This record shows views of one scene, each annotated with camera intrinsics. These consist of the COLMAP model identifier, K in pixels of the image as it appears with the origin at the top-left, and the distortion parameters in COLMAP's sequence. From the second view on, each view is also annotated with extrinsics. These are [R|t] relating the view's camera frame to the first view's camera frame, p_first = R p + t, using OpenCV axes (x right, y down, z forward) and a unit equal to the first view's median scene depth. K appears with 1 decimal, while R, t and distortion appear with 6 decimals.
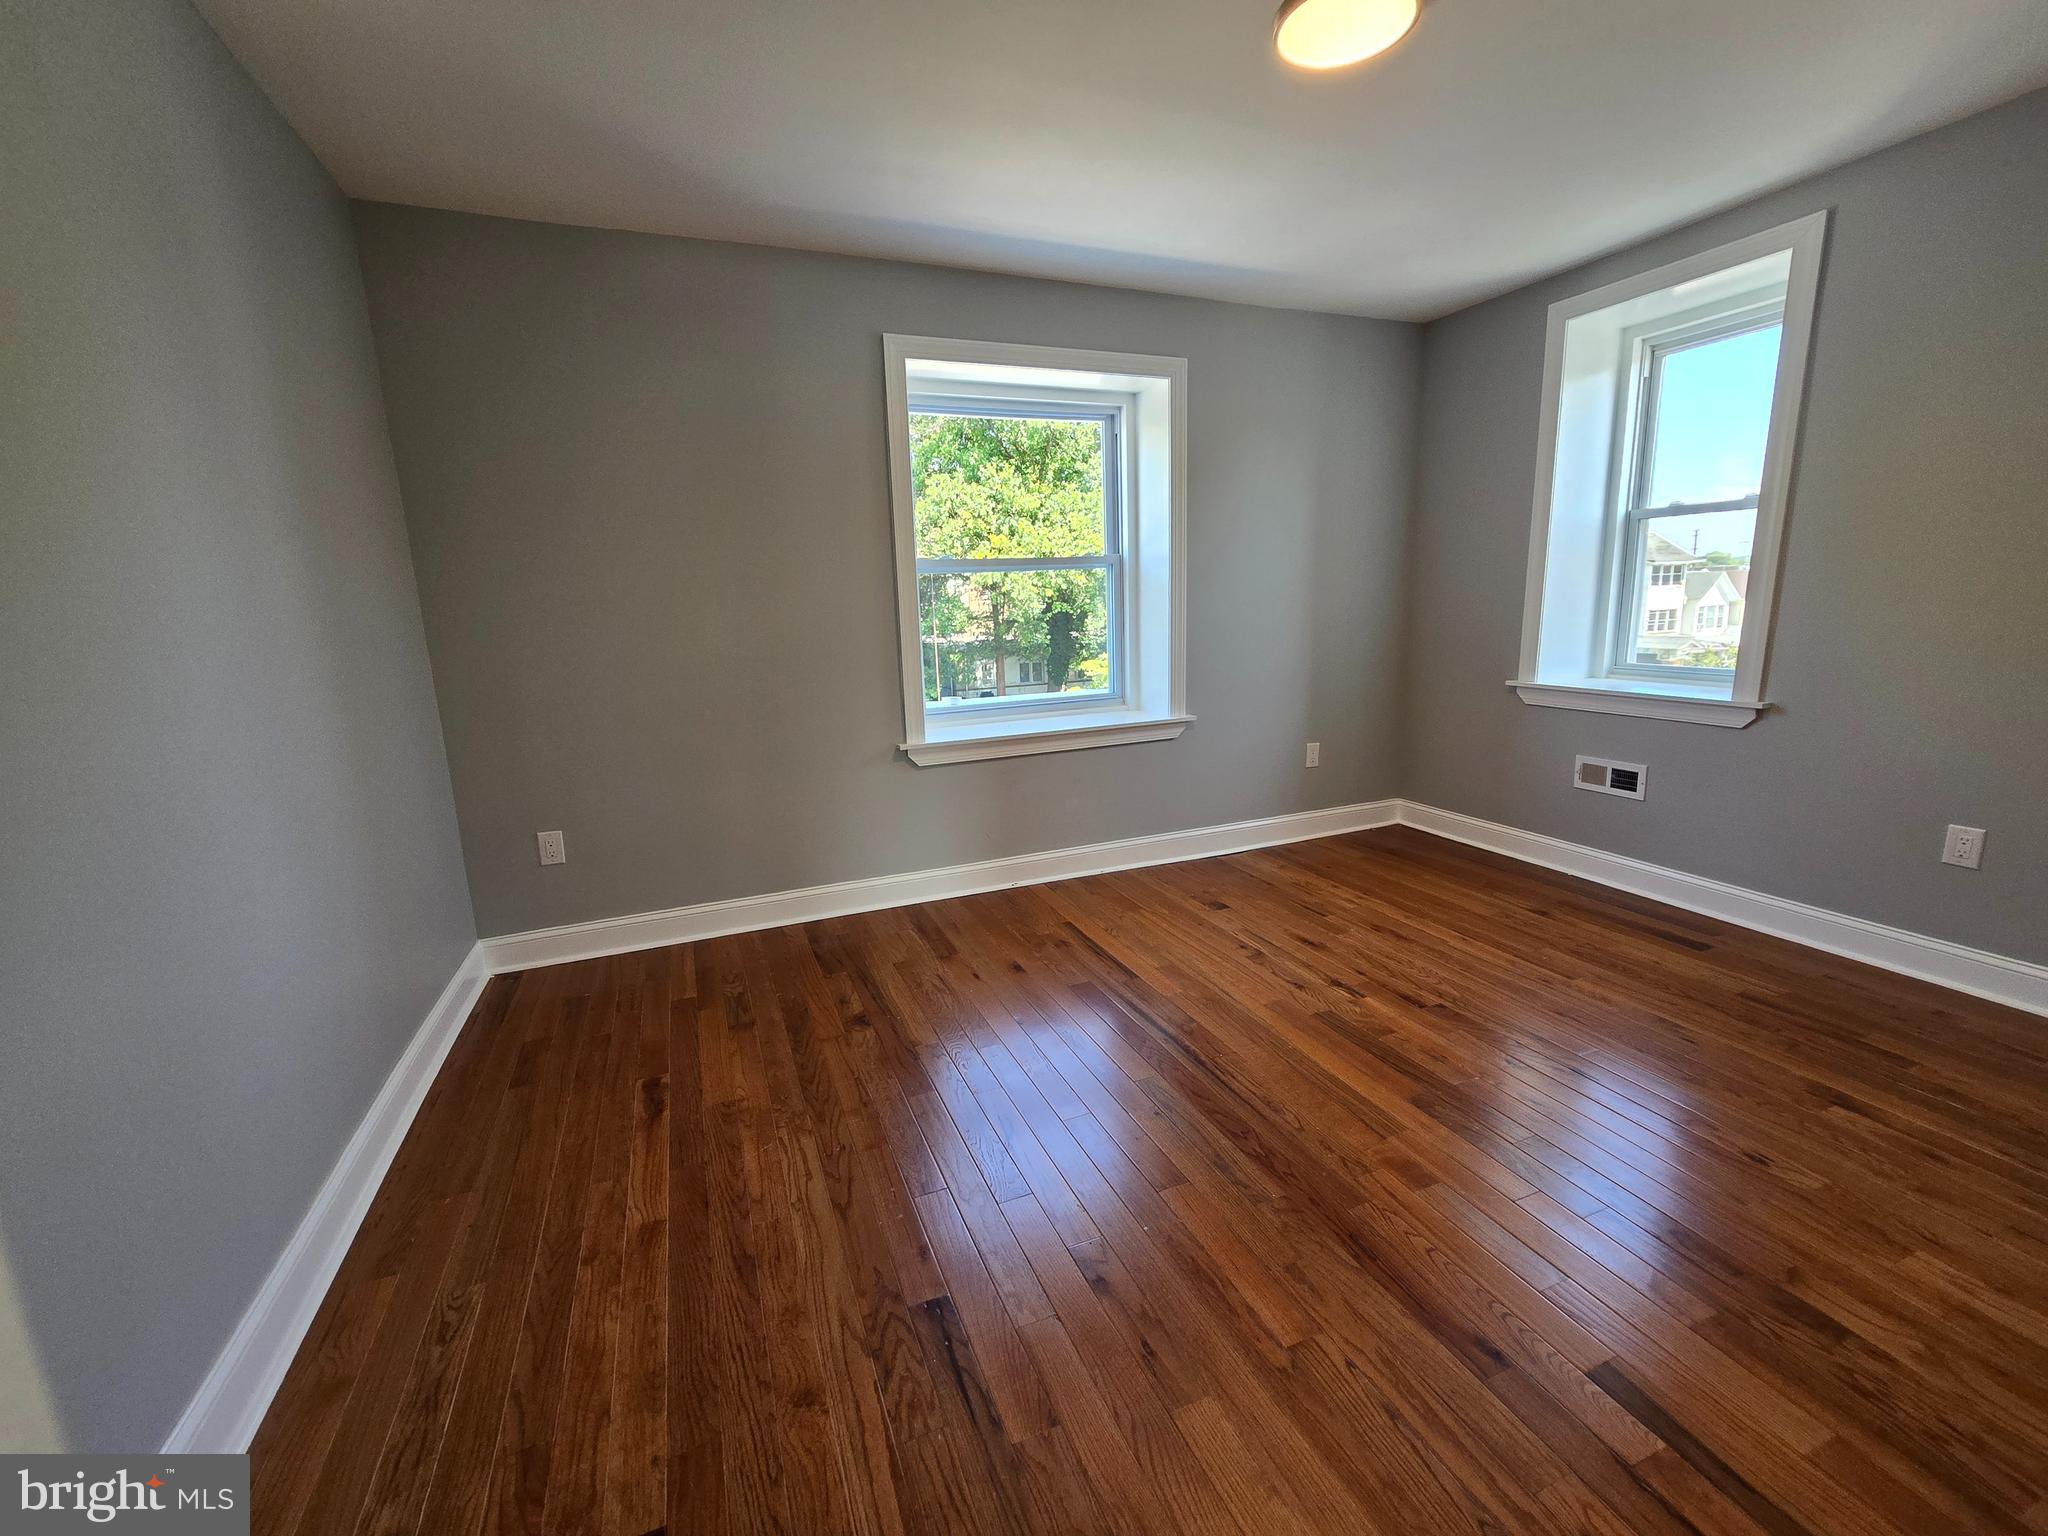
lens RADIAL K [[838.6, 0, 1024.4], [0, 838.6, 765.5], [0, 0, 1]] dist [-0.002521, -0.000278]
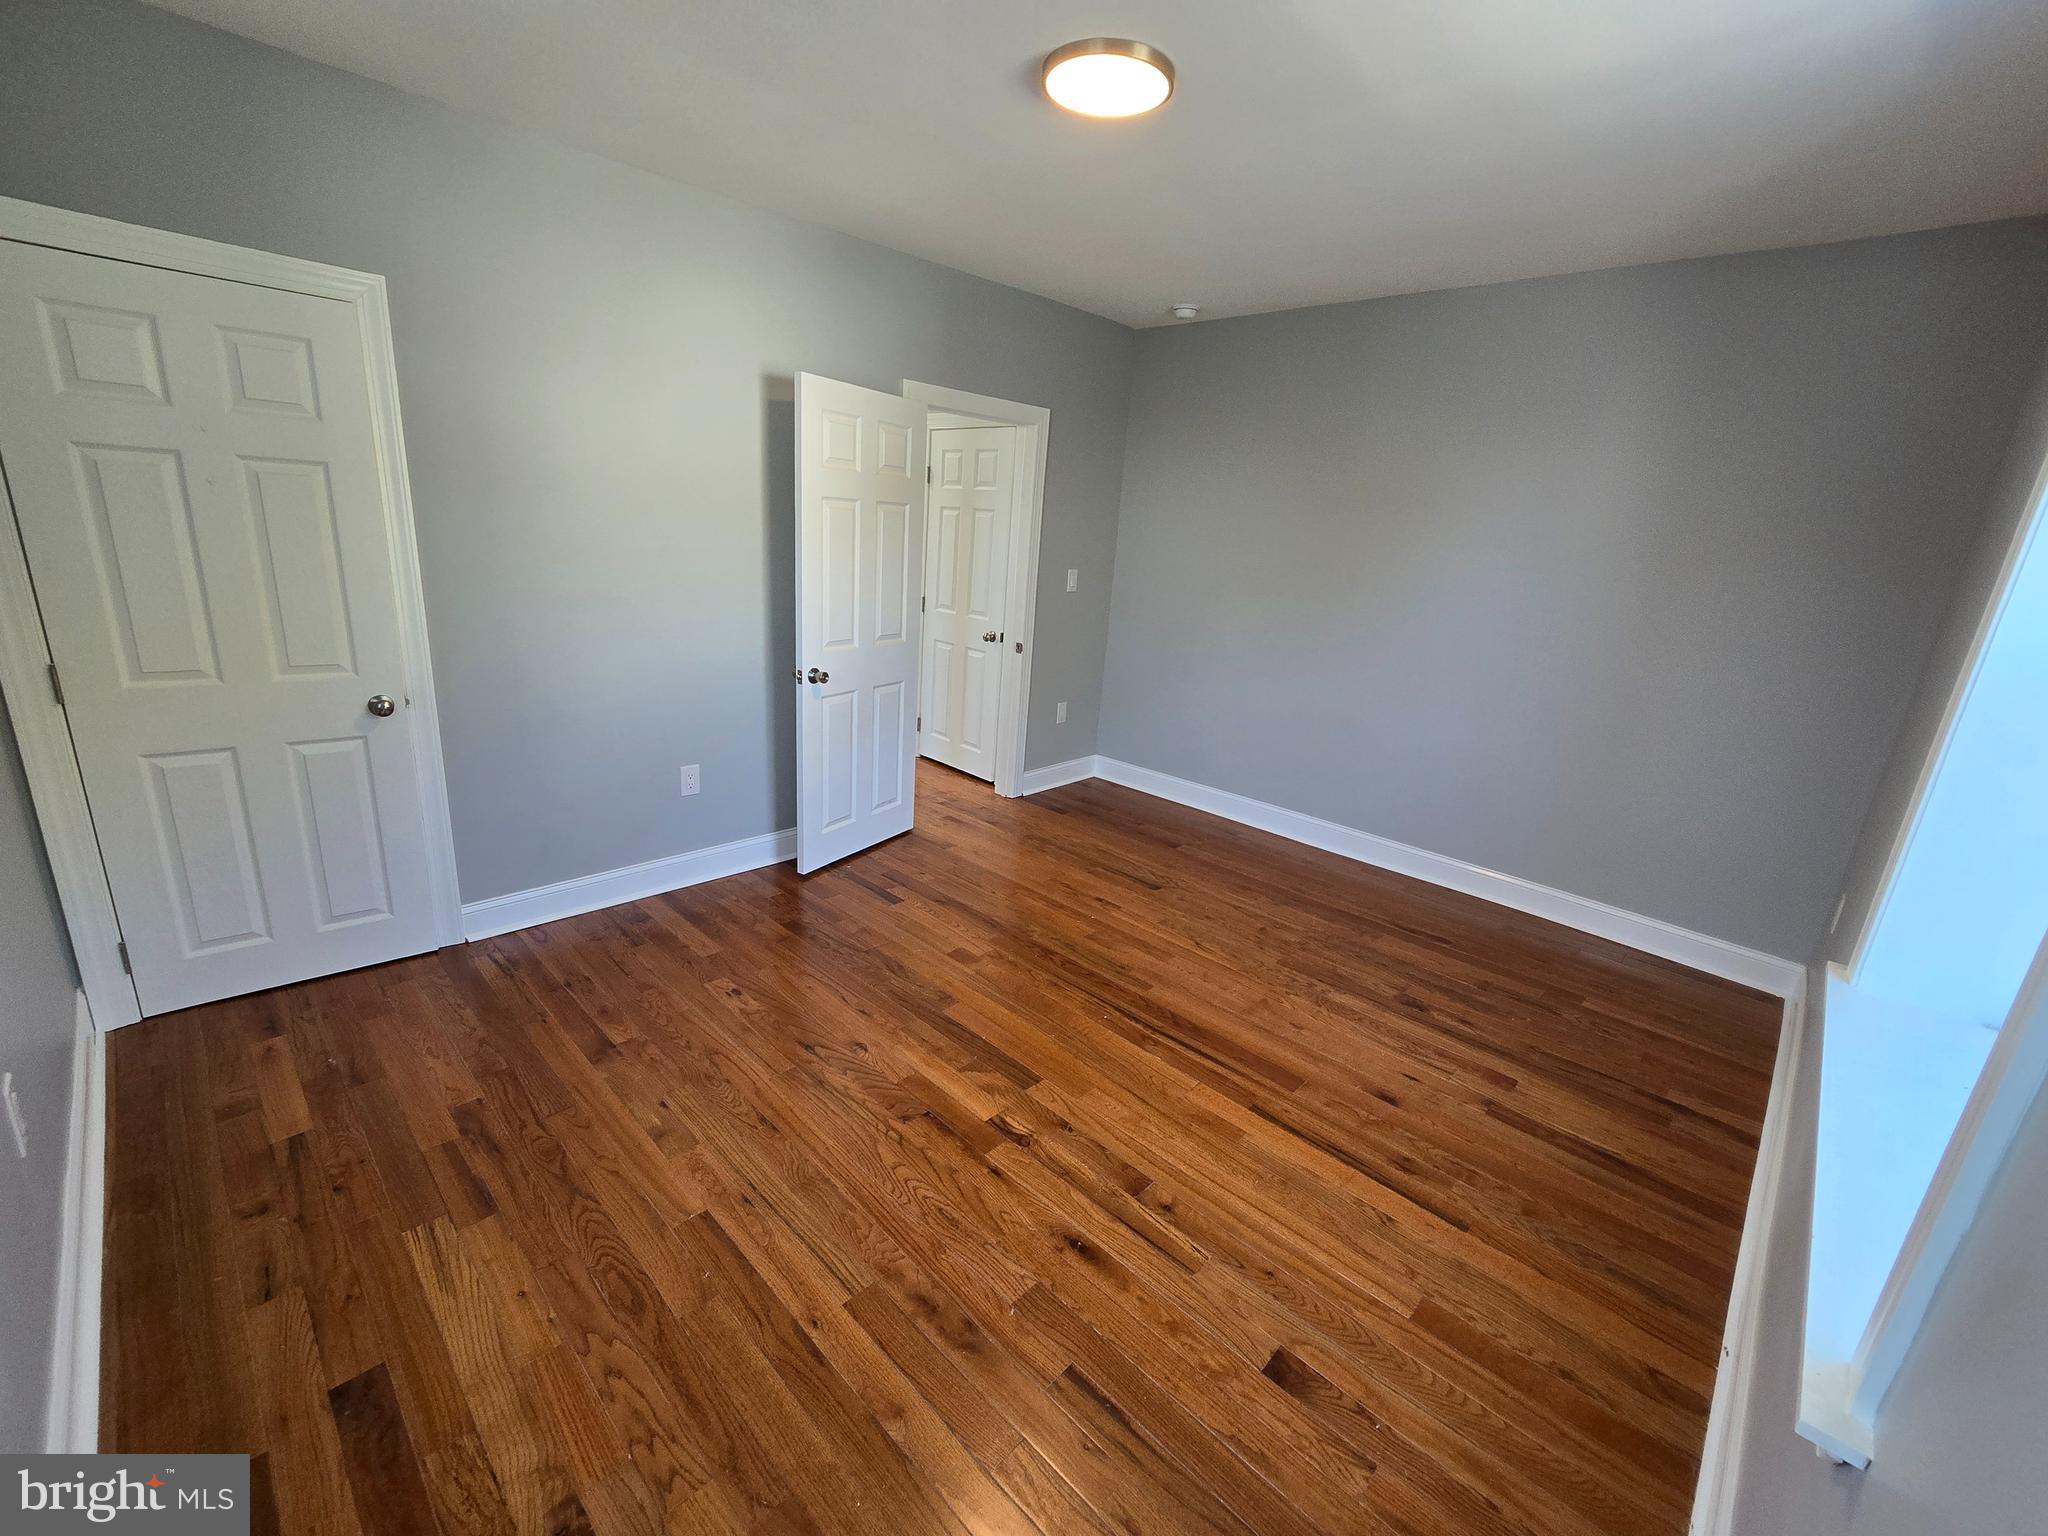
lens RADIAL K [[838.6, 0, 1020.0], [0, 838.6, 766.7], [0, 0, 1]] dist [-0.002521, -0.000278]
pose [[-0.915348, 0.089929, -0.392493, 0.791454], [-0.112481, 0.878833, 0.463681, -0.489688], [0.386634, 0.468578, -0.794323, 1.774865]]
